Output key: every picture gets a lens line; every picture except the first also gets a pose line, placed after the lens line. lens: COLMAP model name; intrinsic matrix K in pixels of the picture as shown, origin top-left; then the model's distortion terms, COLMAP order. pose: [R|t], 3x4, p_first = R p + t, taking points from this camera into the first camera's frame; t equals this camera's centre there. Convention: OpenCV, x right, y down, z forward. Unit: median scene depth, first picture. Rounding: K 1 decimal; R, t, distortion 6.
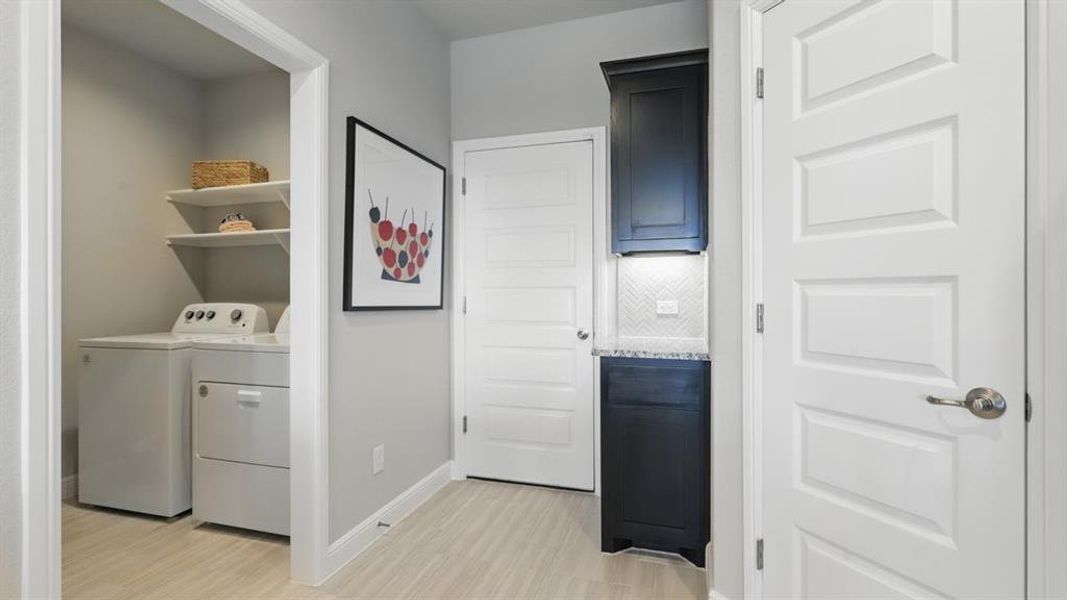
lens RADIAL K [[485.2, 0, 533.0], [0, 485.2, 294.8], [0, 0, 1]] dist [-0.000953, -0.000076]
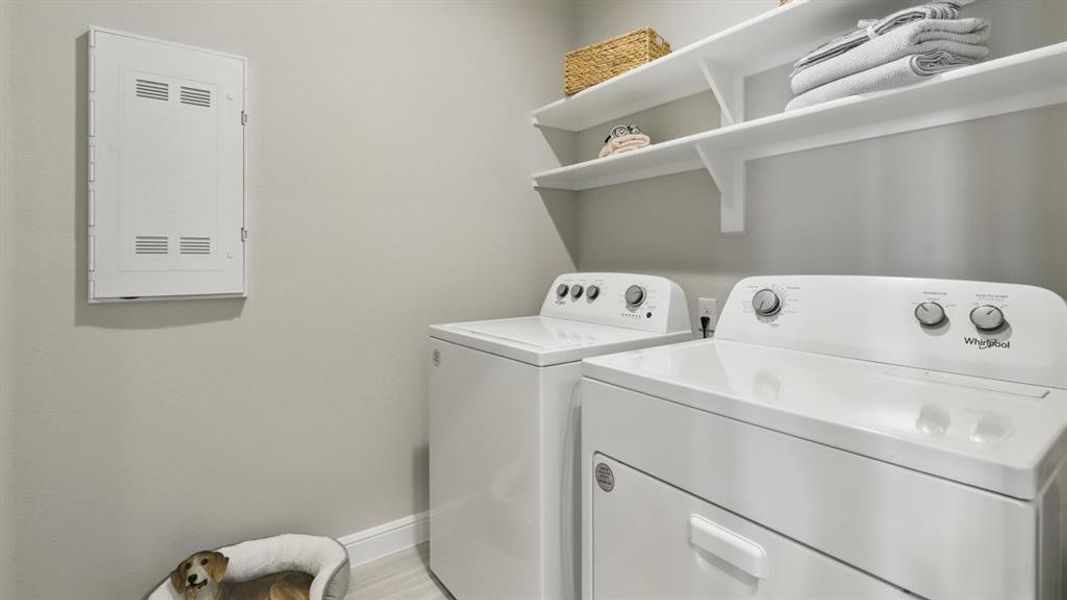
lens RADIAL K [[485.6, 0, 534.9], [0, 485.6, 277.2], [0, 0, 1]] dist [0.002097, 0.000233]
pose [[0.804866, 0.021809, -0.593056, -0.418316], [-0.001541, 0.999398, 0.034660, 0.002063], [0.593455, -0.026983, 0.804415, 0.542550]]
